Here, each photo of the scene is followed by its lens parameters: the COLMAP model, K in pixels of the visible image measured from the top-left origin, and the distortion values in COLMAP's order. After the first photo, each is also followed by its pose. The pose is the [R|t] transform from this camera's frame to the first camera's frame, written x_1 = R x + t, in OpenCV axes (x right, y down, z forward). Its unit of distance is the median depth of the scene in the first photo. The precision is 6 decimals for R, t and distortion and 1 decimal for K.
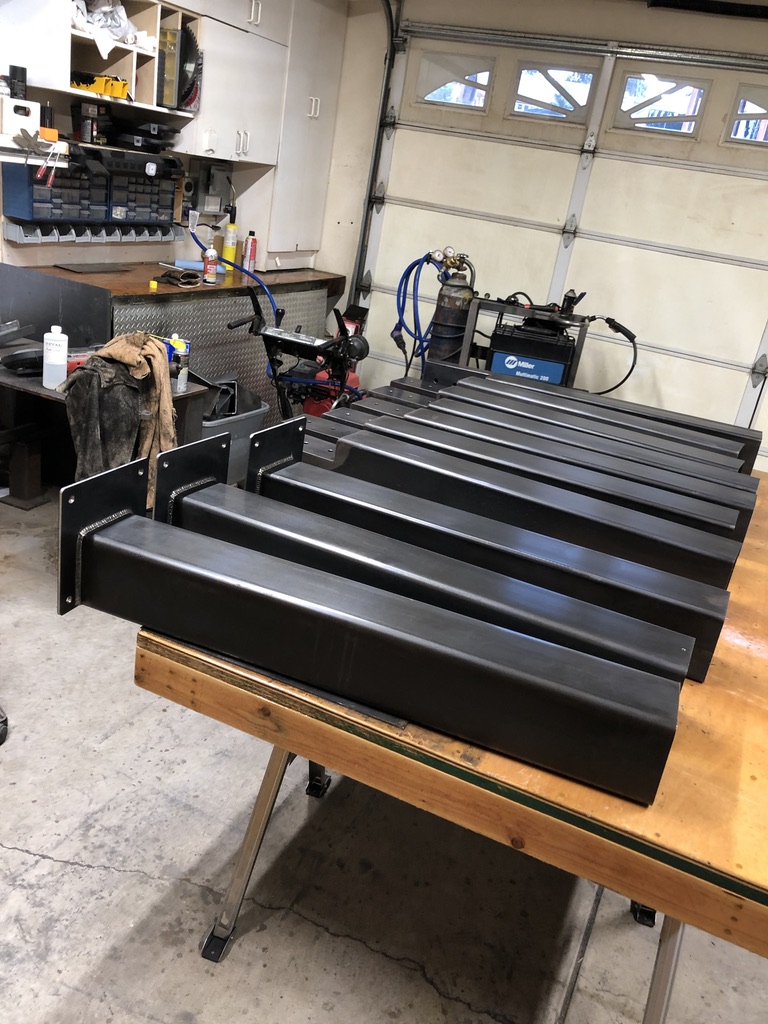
lens RADIAL K [[848.6, 0, 375.8], [0, 848.6, 514.5], [0, 0, 1]] dist [0.005703, 0.007604]
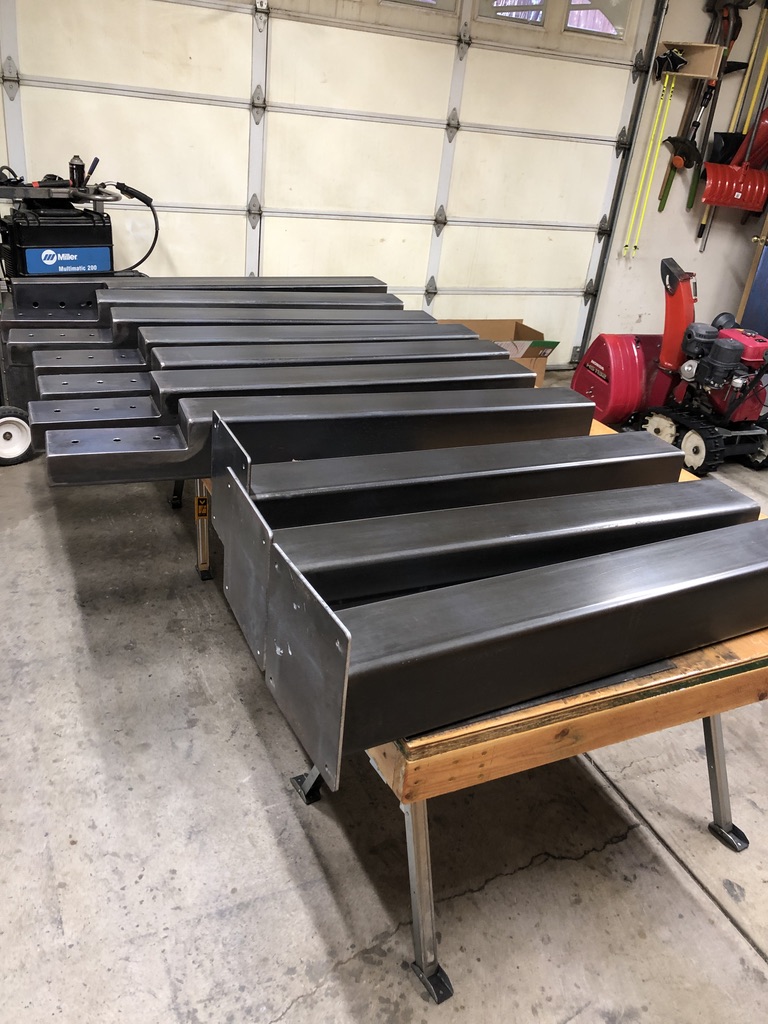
lens RADIAL K [[848.6, 0, 380.9], [0, 848.6, 505.6], [0, 0, 1]] dist [0.005703, 0.007604]
pose [[0.639787, -0.409830, 0.650163, -0.550055], [0.275966, 0.912044, 0.303345, -0.239869], [-0.717297, -0.014654, 0.696613, 0.360567]]
